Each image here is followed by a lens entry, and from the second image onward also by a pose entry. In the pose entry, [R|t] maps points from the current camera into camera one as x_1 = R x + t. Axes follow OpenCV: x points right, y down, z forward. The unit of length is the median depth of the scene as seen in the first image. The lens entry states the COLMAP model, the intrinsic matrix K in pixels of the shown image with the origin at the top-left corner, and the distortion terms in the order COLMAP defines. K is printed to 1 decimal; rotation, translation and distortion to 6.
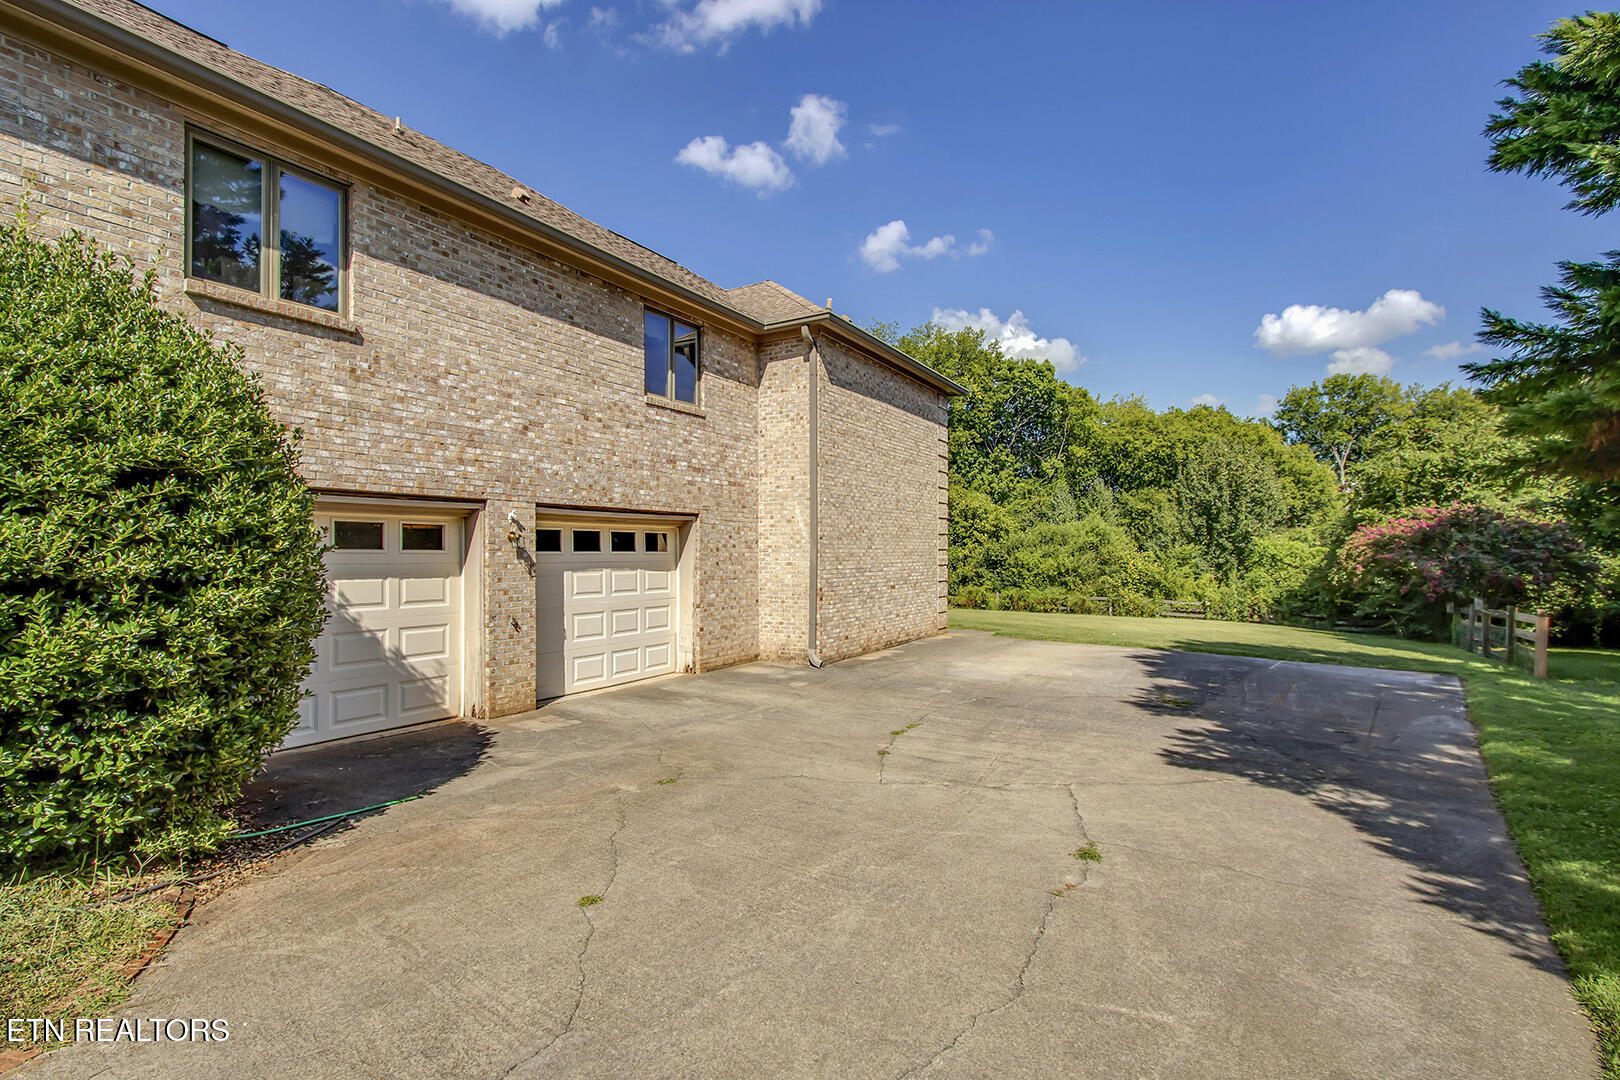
lens RADIAL K [[745.2, 0, 820.5], [0, 745.2, 546.7], [0, 0, 1]] dist [-0.022828, 0.004551]
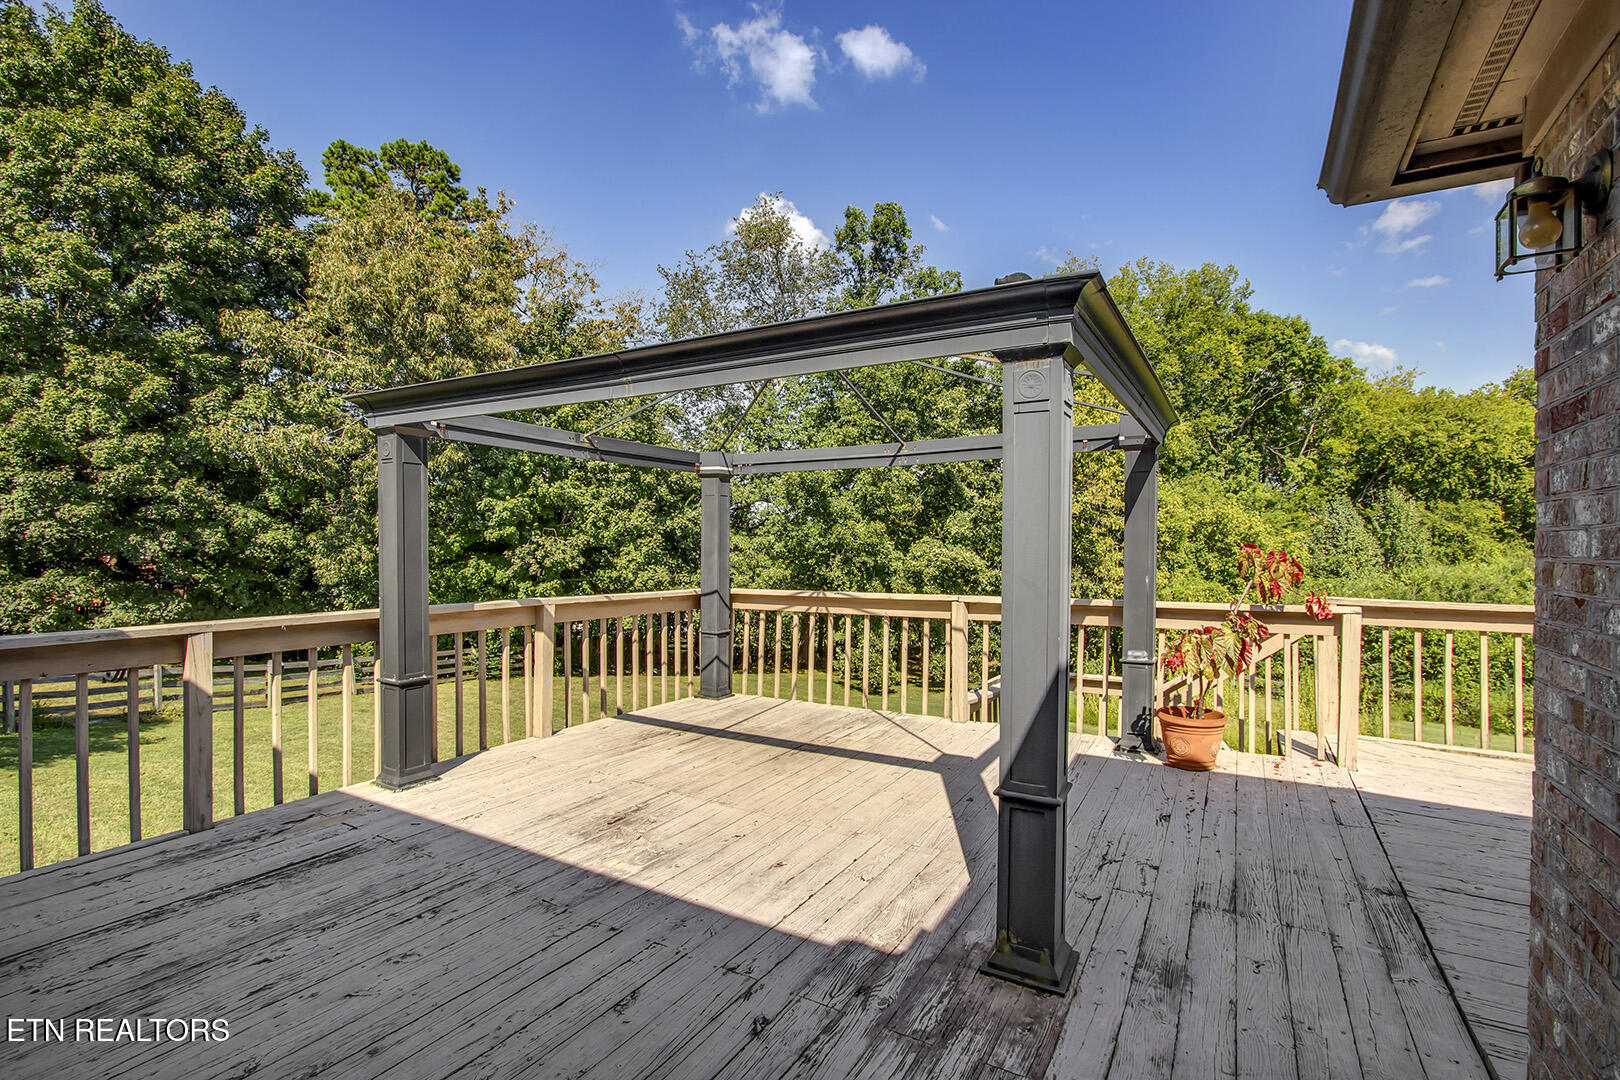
lens RADIAL K [[745.2, 0, 815.8], [0, 745.2, 544.0], [0, 0, 1]] dist [-0.022828, 0.004551]
pose [[0.999914, 0.005214, 0.012074, -0.248856], [-0.005309, 0.999955, 0.007817, -0.058433], [-0.012033, -0.007880, 0.999897, 0.461629]]
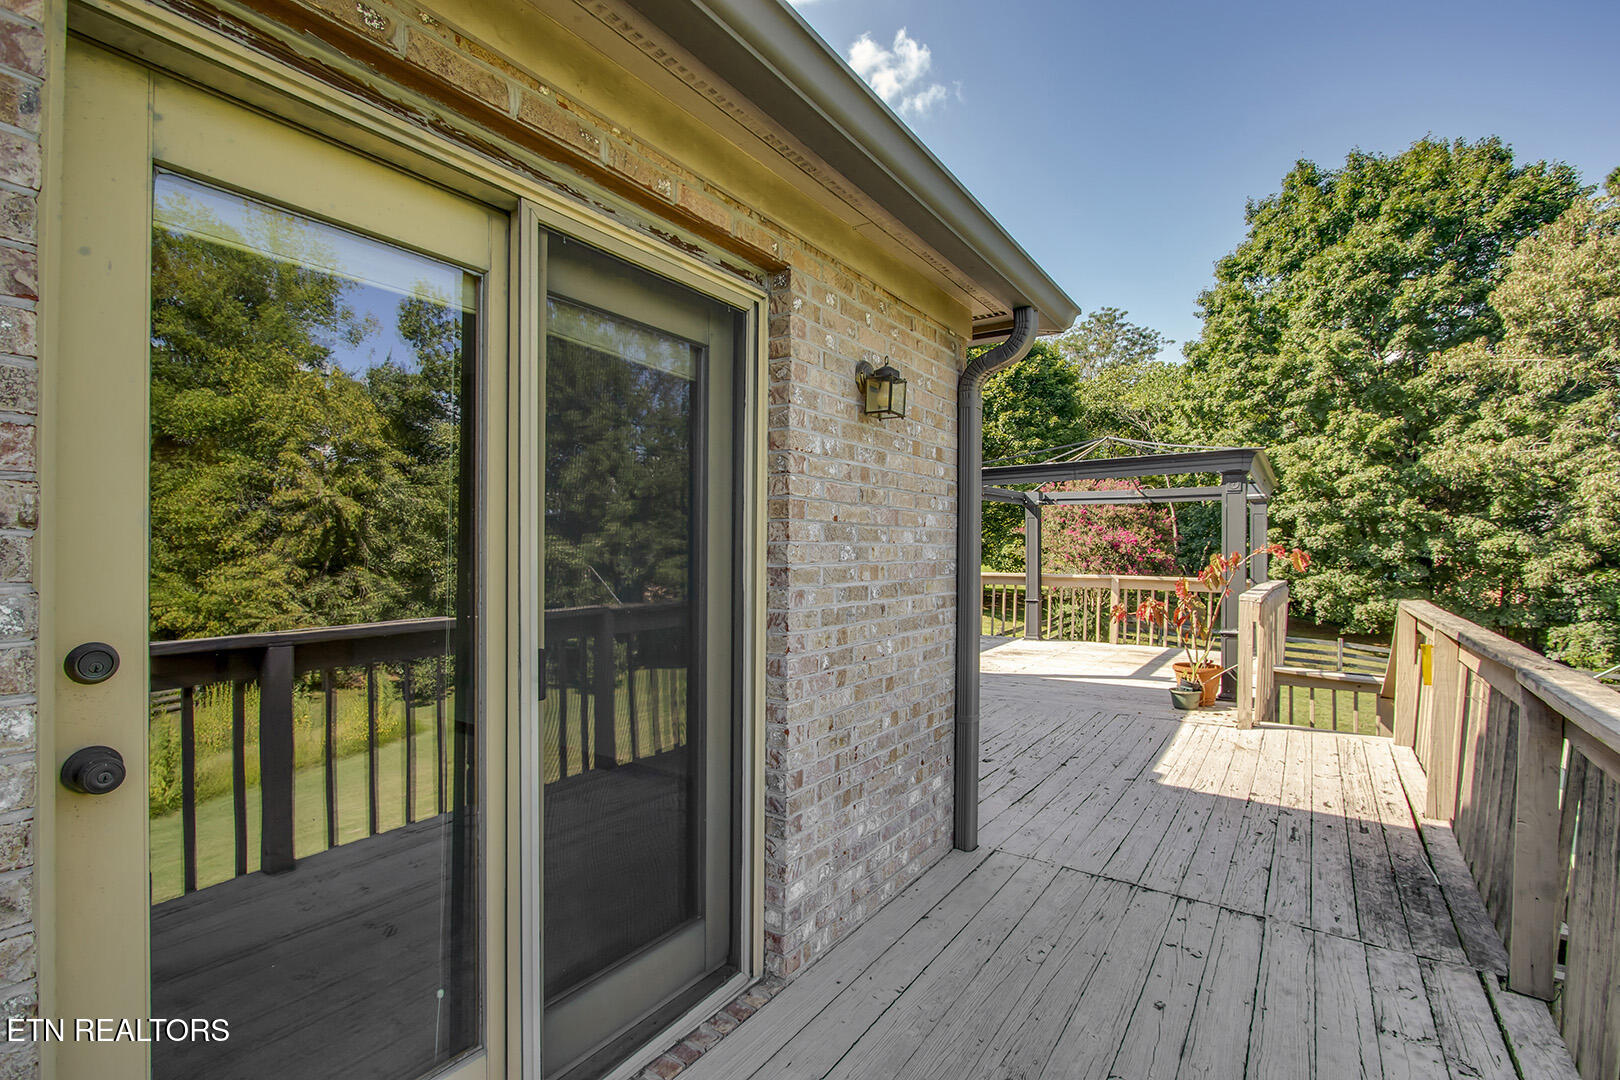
lens RADIAL K [[745.2, 0, 806.0], [0, 745.2, 547.8], [0, 0, 1]] dist [-0.022828, 0.004551]
pose [[-0.069758, 0.000033, -0.997564, -0.025665], [0.006989, 0.999975, -0.000455, -0.058044], [0.997539, -0.007004, -0.069757, 0.501269]]
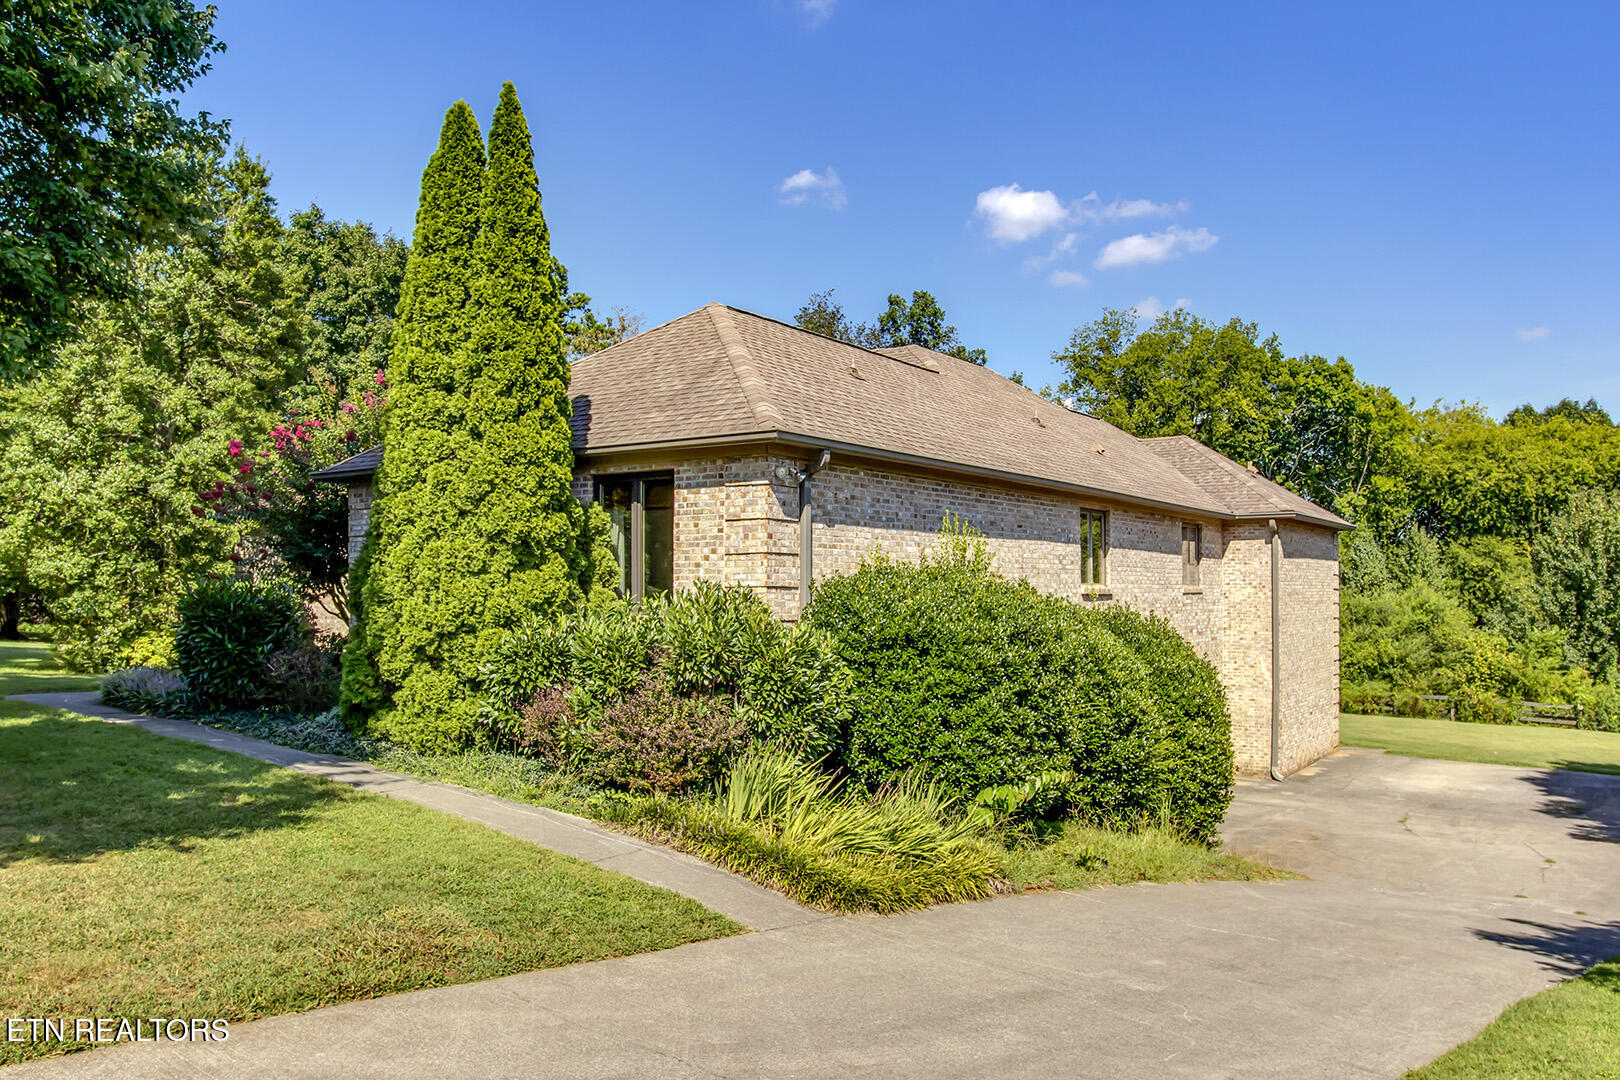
lens RADIAL K [[1248.9, 0, 843.1], [0, 1248.9, 550.7], [0, 0, 1]] dist [0.001409, 0.010069]
pose [[0.999079, 0.001339, -0.042885, -0.195685], [-0.002276, 0.999760, -0.021799, -0.055186], [0.042846, 0.021876, 0.998842, -0.353567]]
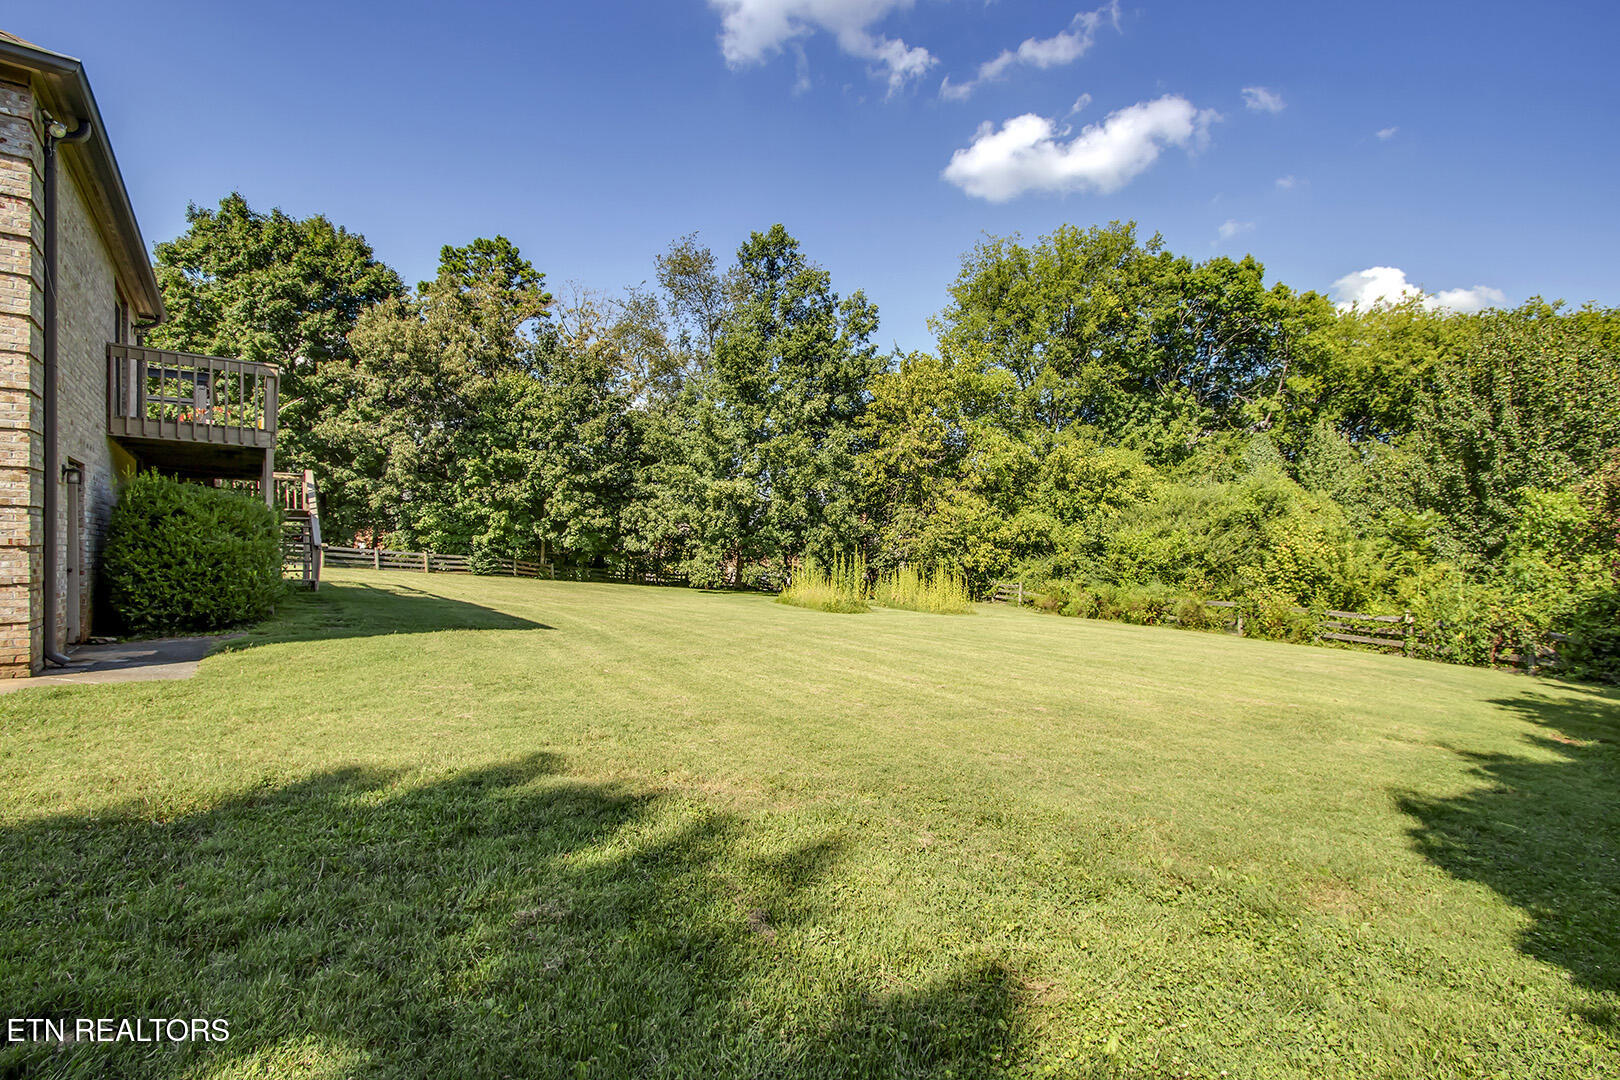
lens RADIAL K [[745.2, 0, 819.0], [0, 745.2, 549.2], [0, 0, 1]] dist [-0.022828, 0.004551]
pose [[0.927546, 0.001571, -0.373707, 0.290406], [0.003009, 0.999927, 0.011672, 0.017836], [0.373698, -0.011951, 0.927474, 0.327091]]
